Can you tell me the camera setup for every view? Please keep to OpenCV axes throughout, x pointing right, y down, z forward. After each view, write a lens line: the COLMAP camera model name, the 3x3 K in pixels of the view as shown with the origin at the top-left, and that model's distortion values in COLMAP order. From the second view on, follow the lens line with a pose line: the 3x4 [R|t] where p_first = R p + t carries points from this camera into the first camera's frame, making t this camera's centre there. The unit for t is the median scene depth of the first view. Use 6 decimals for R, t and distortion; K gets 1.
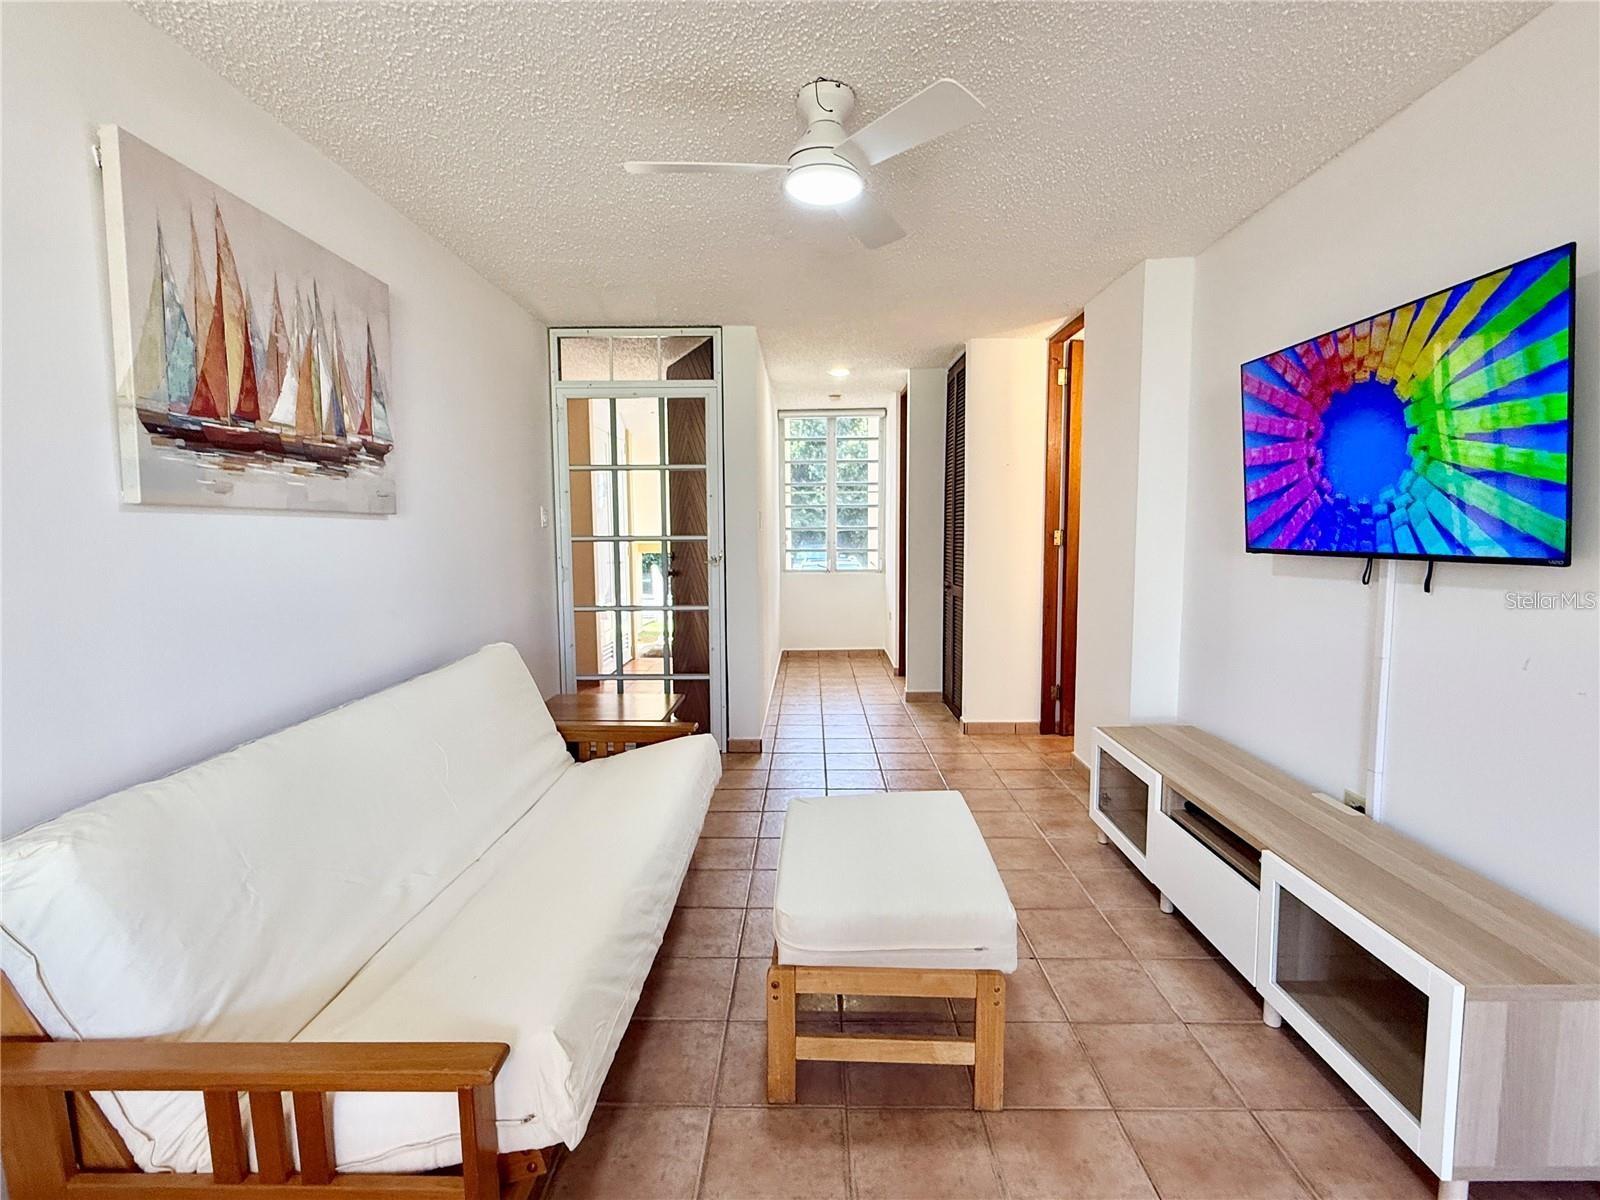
lens RADIAL K [[767.1, 0, 800.0], [0, 767.1, 600.0], [0, 0, 1]] dist [0.004863, 0.000716]
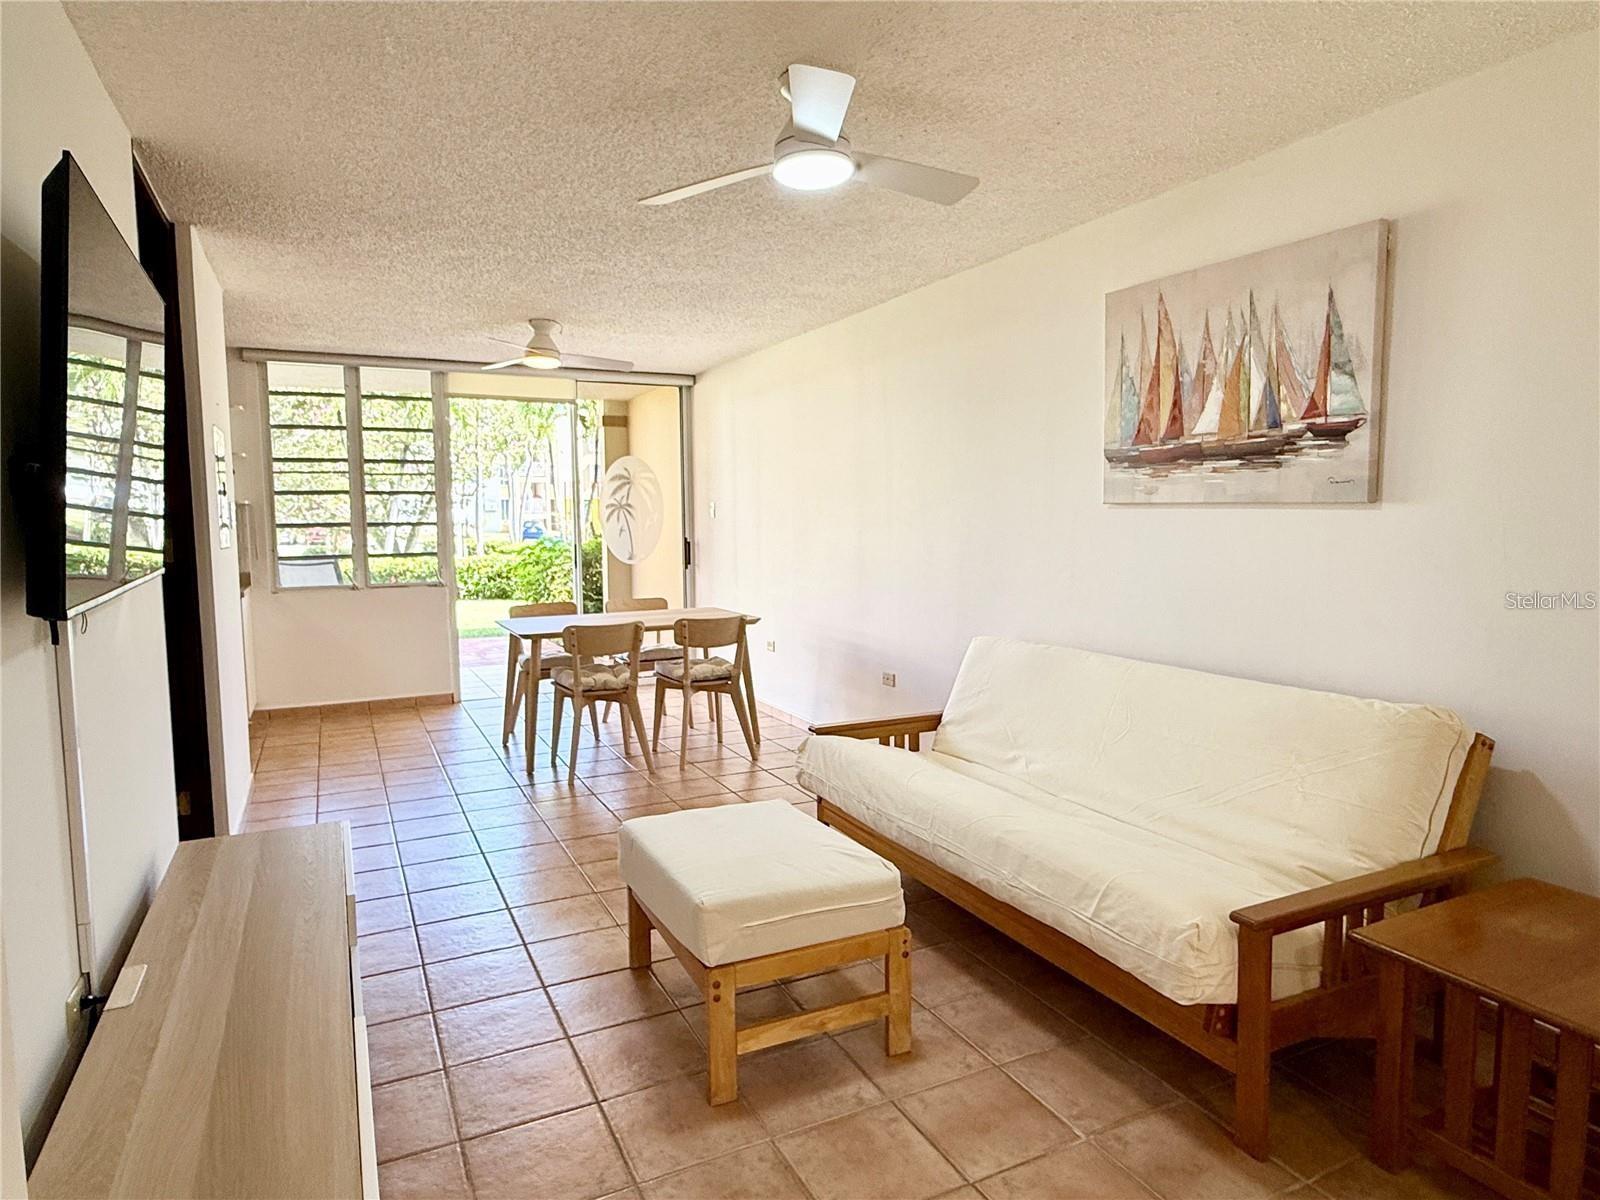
lens RADIAL K [[957.7, 0, 800.0], [0, 957.7, 600.0], [0, 0, 1]] dist [0.000946, 0.000183]
pose [[-0.887675, 0.056199, -0.457028, 0.566069], [-0.029510, 0.983541, 0.178258, -0.206077], [0.459523, 0.171722, -0.871407, 1.934692]]
